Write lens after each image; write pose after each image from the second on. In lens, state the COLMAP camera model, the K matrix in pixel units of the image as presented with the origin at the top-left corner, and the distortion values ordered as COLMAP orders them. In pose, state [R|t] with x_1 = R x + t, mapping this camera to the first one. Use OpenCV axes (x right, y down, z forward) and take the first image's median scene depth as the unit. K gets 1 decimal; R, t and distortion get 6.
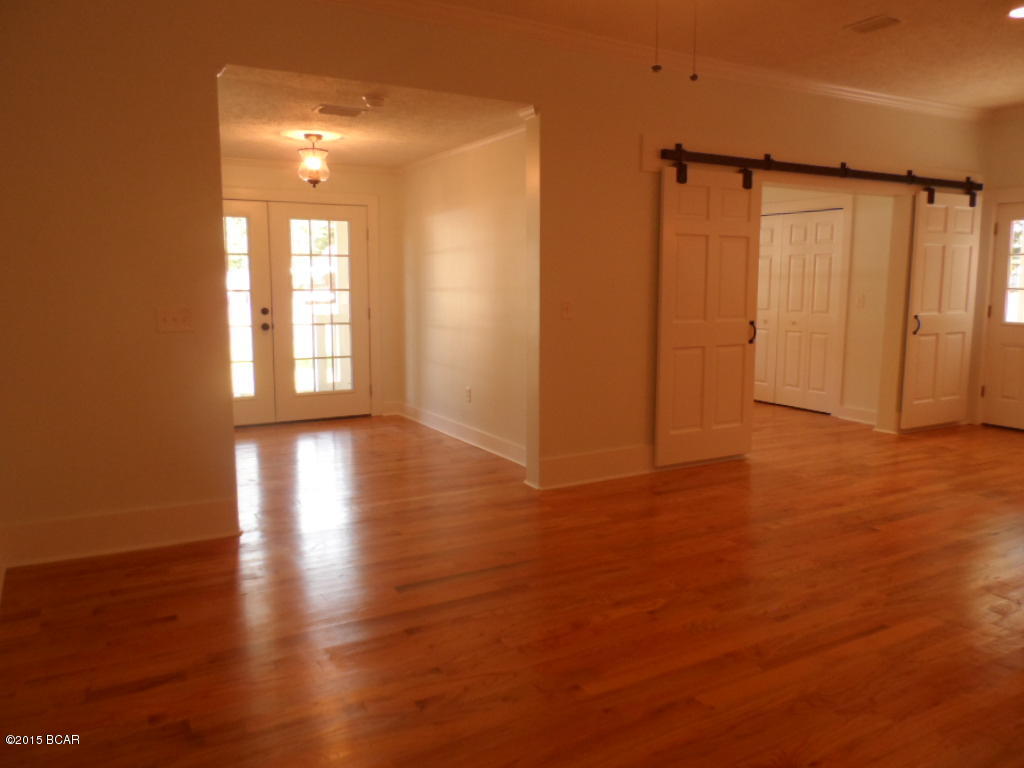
lens RADIAL K [[786.6, 0, 512.0], [0, 786.6, 384.0], [0, 0, 1]] dist [-0.007469, 0.001386]
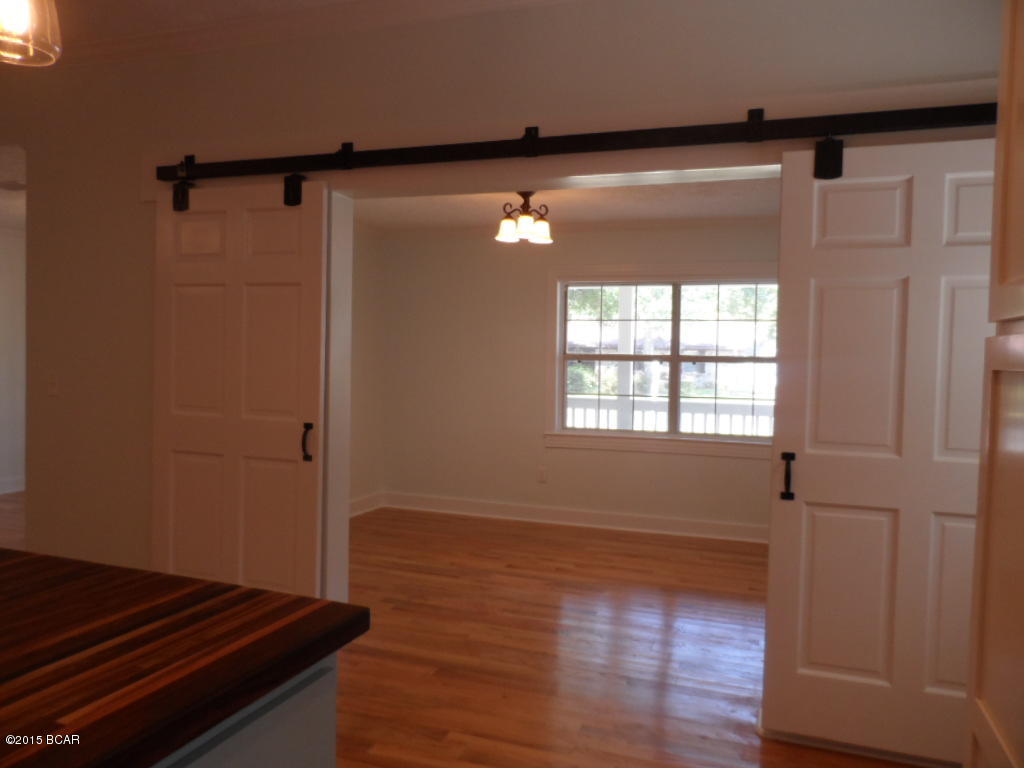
lens RADIAL K [[753.0, 0, 513.6], [0, 753.0, 367.4], [0, 0, 1]] dist [-0.005920, -0.001026]
pose [[0.652407, 0.038298, -0.756900, 0.852815], [-0.116821, 0.991868, -0.050506, -0.113719], [0.748811, 0.121372, 0.651576, 0.759328]]
